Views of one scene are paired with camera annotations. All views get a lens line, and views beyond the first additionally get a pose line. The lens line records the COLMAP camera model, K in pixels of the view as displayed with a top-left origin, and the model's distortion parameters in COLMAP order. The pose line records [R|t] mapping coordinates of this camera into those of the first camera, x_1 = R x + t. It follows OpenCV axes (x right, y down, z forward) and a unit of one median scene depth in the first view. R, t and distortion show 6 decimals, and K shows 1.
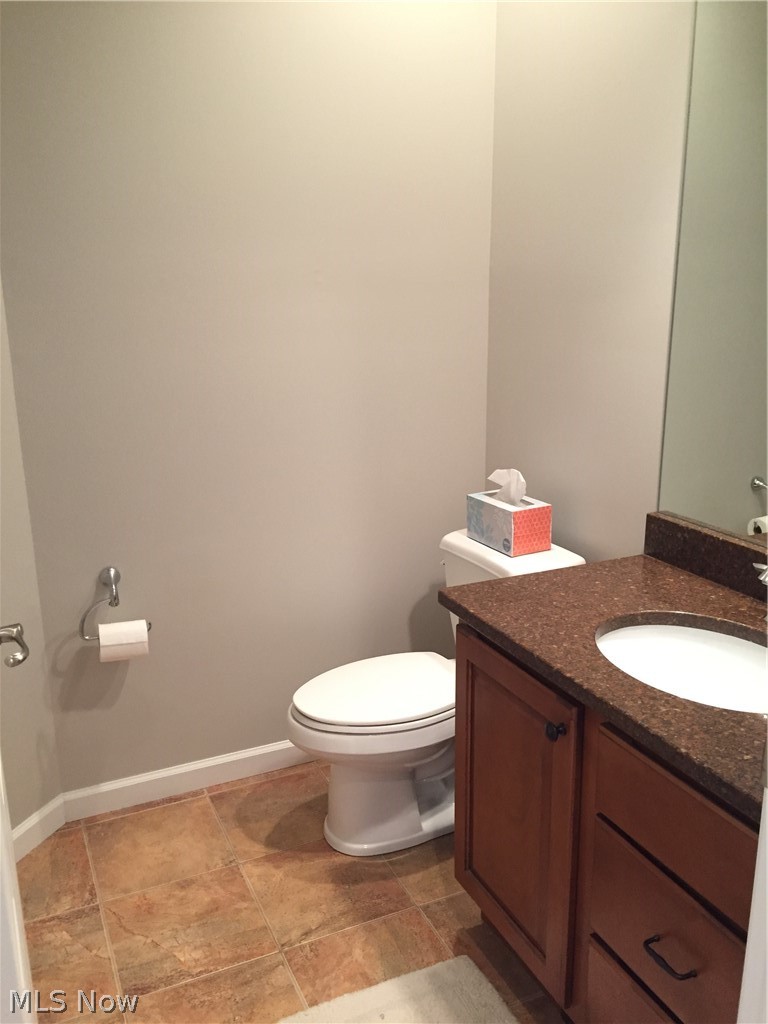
lens RADIAL K [[862.3, 0, 383.0], [0, 862.3, 512.0], [0, 0, 1]] dist [0.028951, -0.002520]
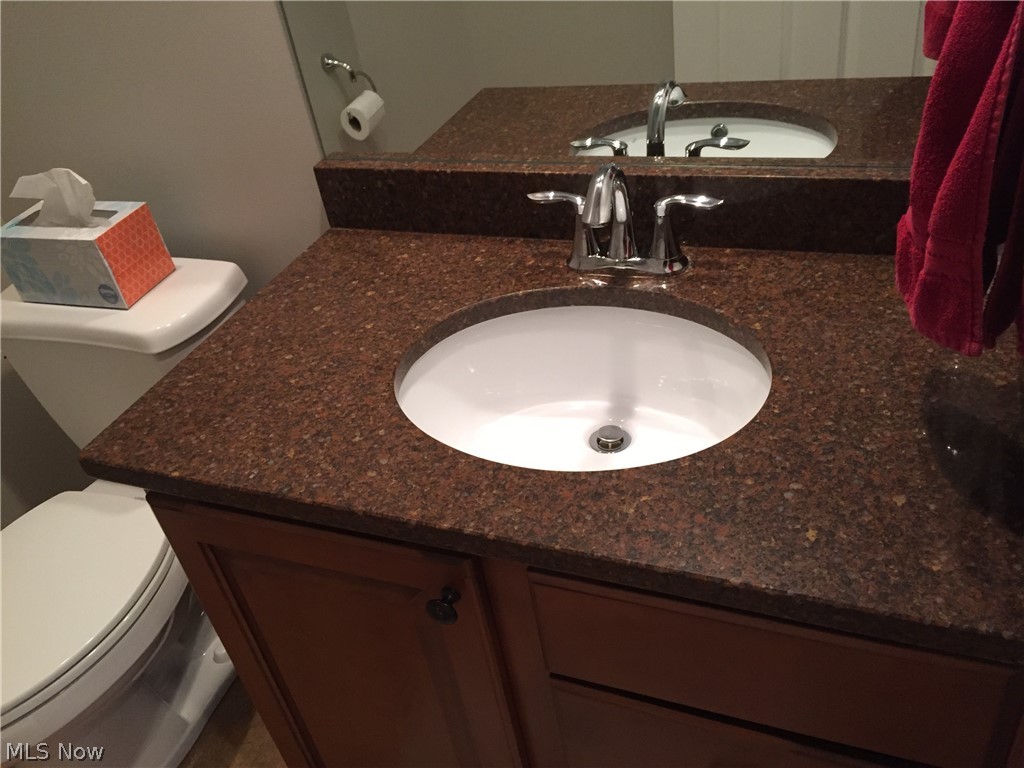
lens RADIAL K [[862.3, 0, 514.9], [0, 862.3, 385.6], [0, 0, 1]] dist [0.028951, -0.002520]
pose [[0.706508, -0.486514, 0.513956, 0.002239], [0.302184, 0.864083, 0.402550, -0.070142], [-0.639947, -0.129095, 0.757498, 0.390000]]
